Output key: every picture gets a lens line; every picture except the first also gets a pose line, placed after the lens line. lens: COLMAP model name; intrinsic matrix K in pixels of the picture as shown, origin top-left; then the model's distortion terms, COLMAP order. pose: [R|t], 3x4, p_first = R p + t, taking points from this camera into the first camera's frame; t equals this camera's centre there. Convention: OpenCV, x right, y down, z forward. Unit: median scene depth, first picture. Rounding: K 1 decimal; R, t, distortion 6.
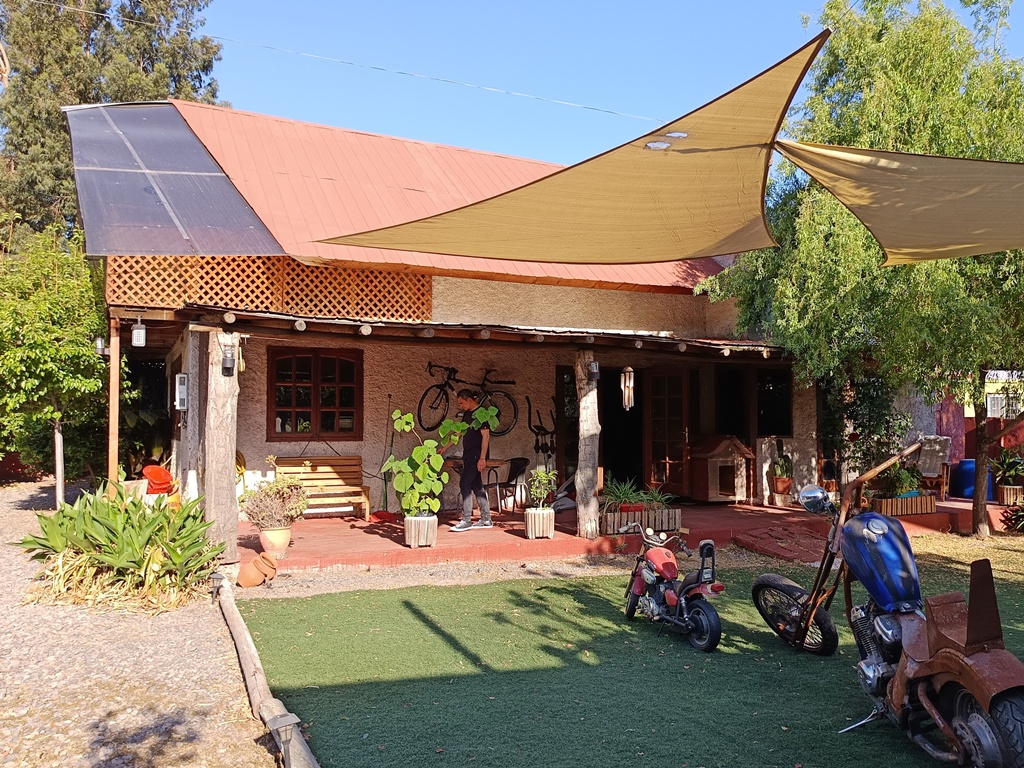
lens RADIAL K [[715.0, 0, 512.0], [0, 715.0, 384.0], [0, 0, 1]] dist [0.005625, -0.001261]
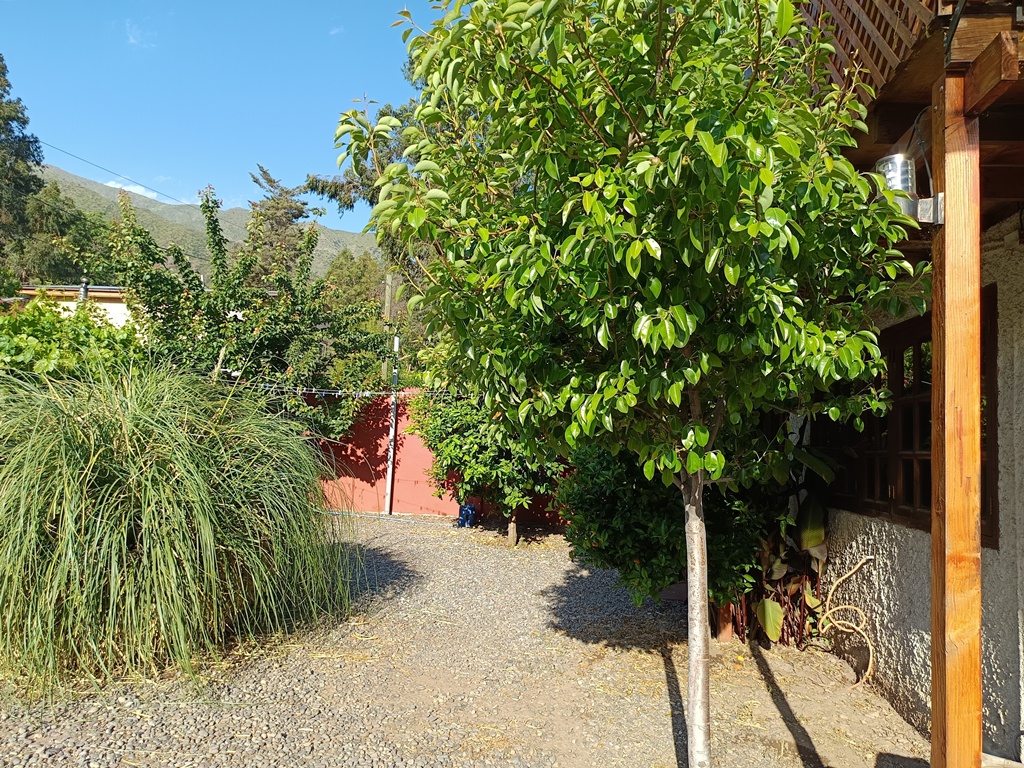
lens RADIAL K [[715.0, 0, 512.0], [0, 715.0, 384.0], [0, 0, 1]] dist [0.005625, -0.001261]
pose [[0.804047, 0.011545, -0.594453, -0.427209], [-0.034903, 0.999004, -0.027806, 0.018792], [0.593540, 0.043105, 0.803649, 0.585039]]
